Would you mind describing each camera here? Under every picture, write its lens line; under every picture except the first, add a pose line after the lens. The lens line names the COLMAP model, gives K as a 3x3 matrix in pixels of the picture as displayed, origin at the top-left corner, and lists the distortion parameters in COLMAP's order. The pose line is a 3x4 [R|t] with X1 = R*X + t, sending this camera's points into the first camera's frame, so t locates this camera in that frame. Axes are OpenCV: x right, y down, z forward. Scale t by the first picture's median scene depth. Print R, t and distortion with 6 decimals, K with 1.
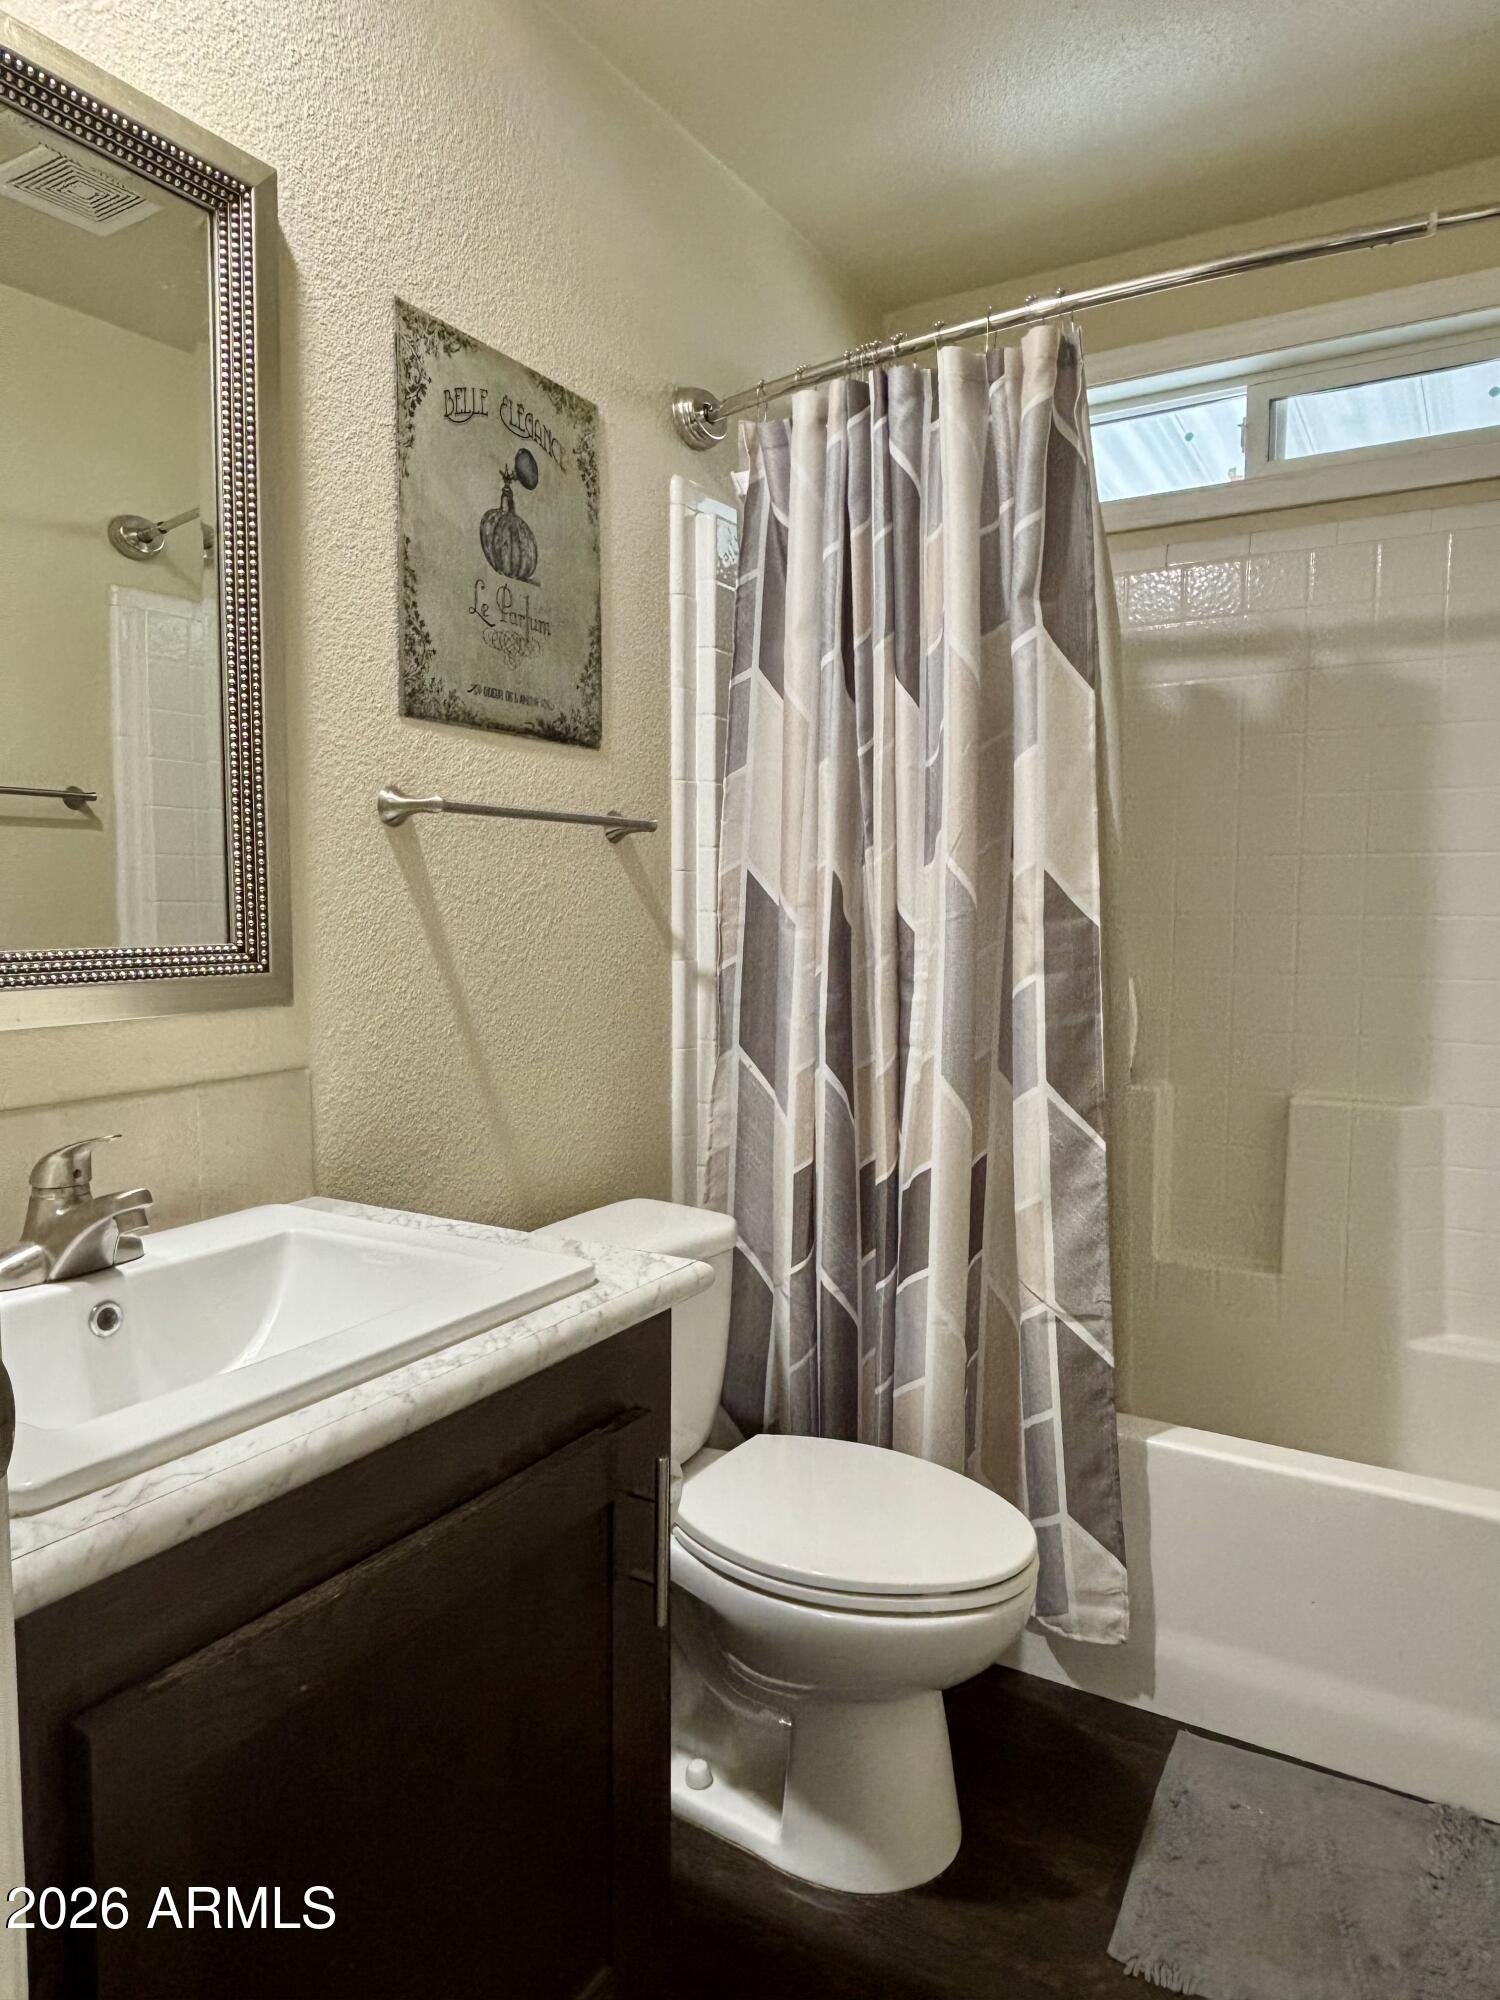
lens RADIAL K [[1280.6, 0, 750.0], [0, 1280.6, 1000.0], [0, 0, 1]] dist [0.010263, -0.029506]
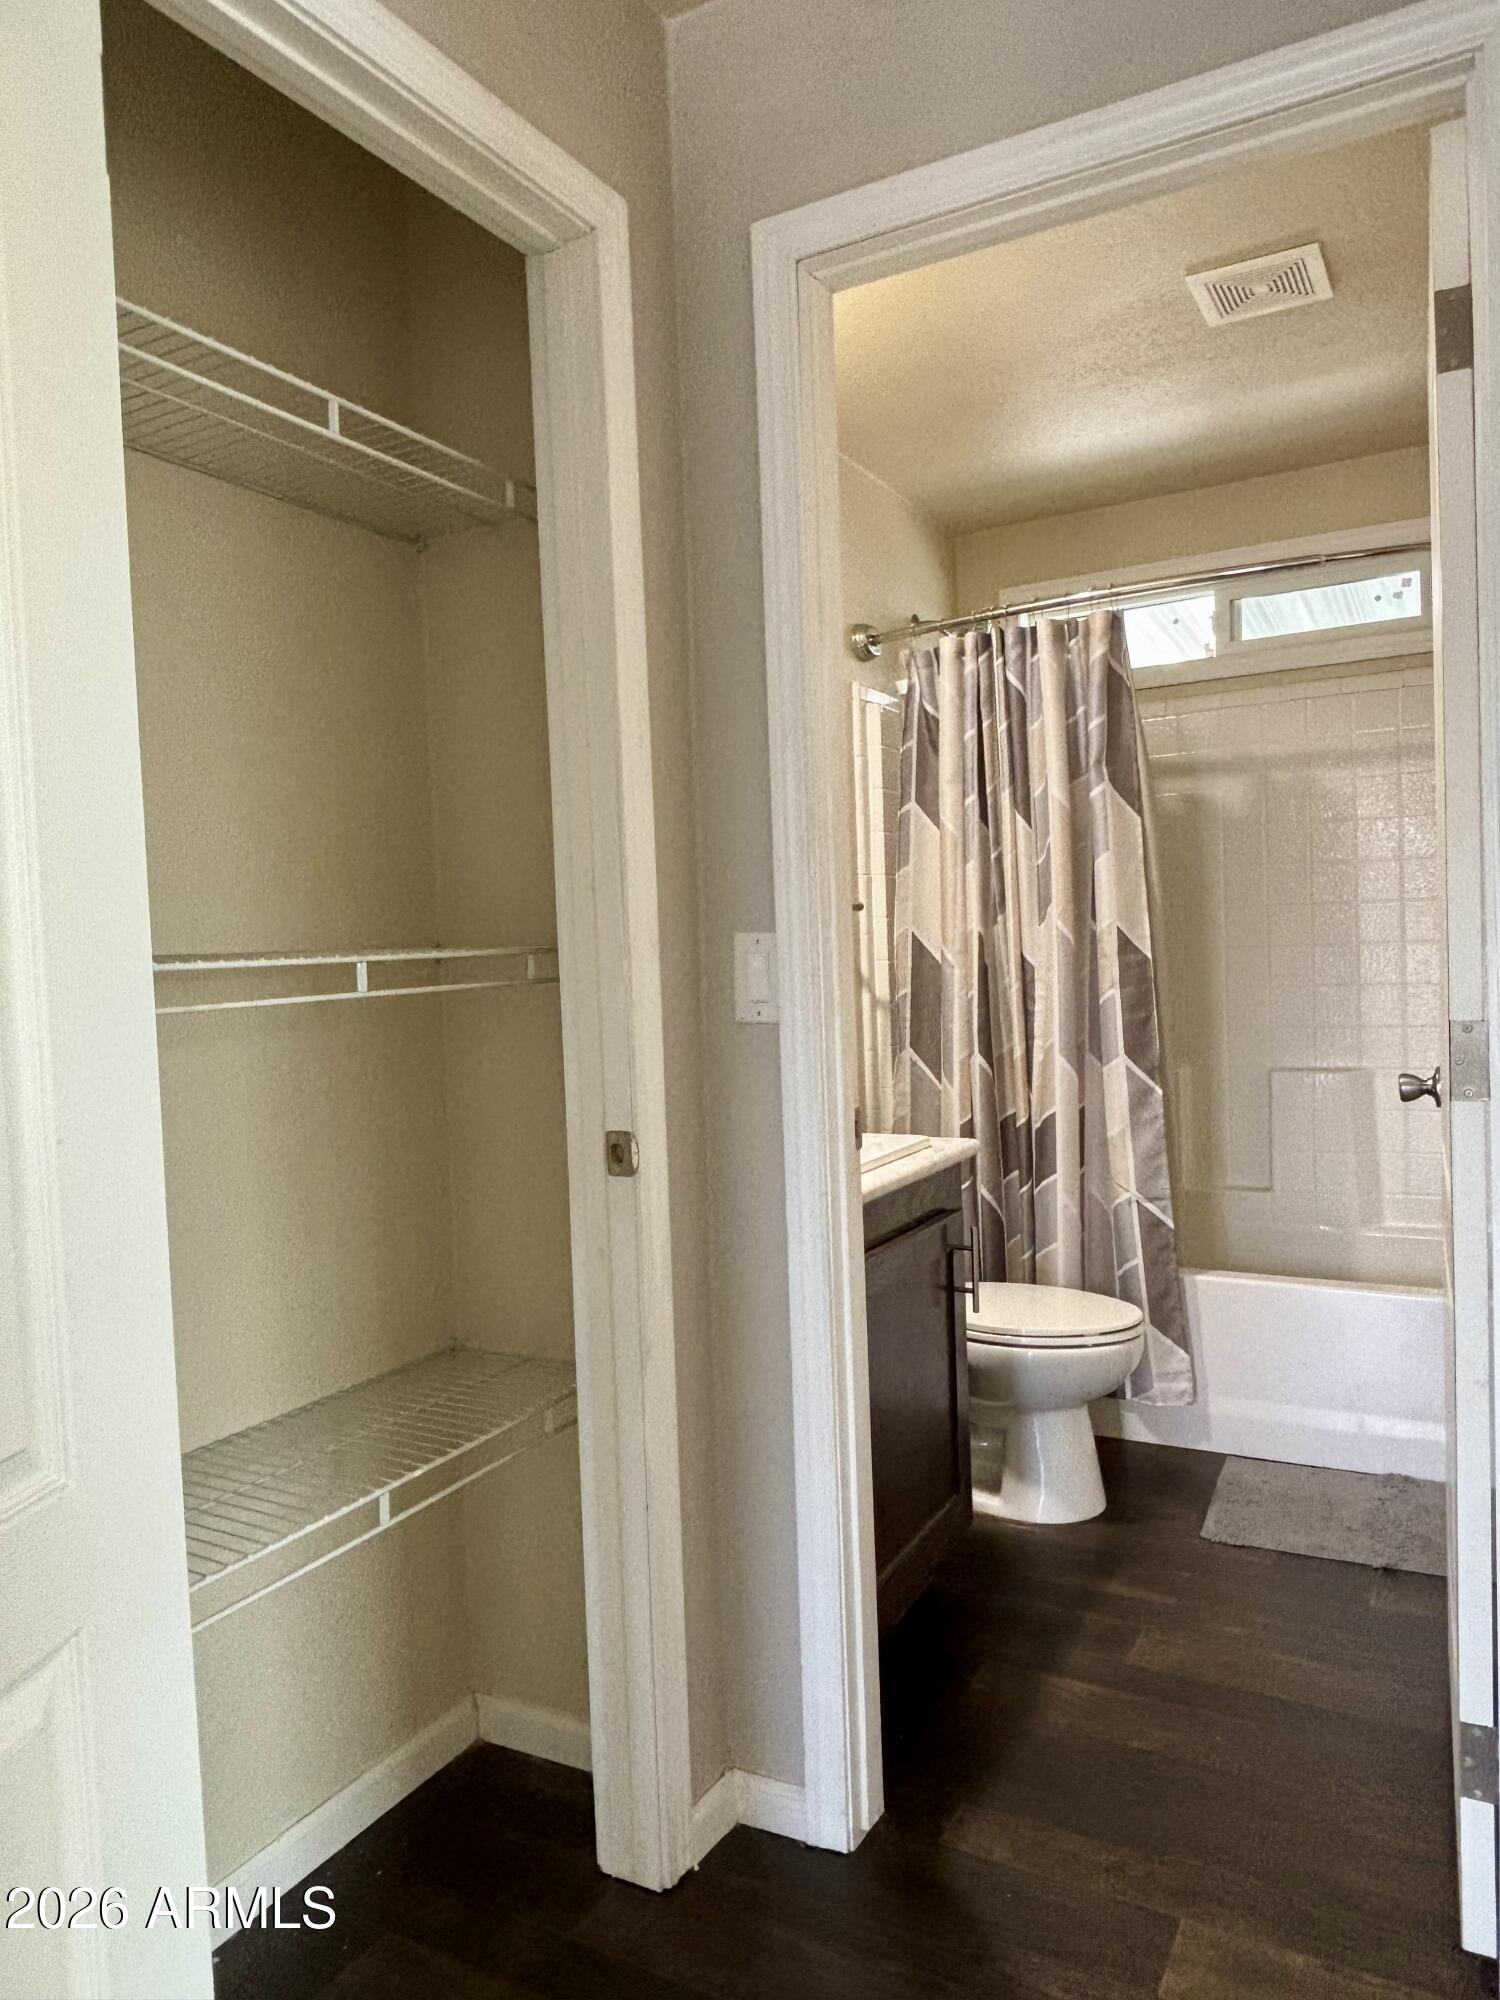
lens RADIAL K [[1295.7, 0, 750.0], [0, 1295.7, 1000.0], [0, 0, 1]] dist [0.000230, -0.000173]
pose [[0.998742, -0.045596, 0.020877, -0.268206], [0.046317, 0.998297, -0.035455, 0.029875], [-0.019224, 0.036378, 0.999153, -0.626788]]
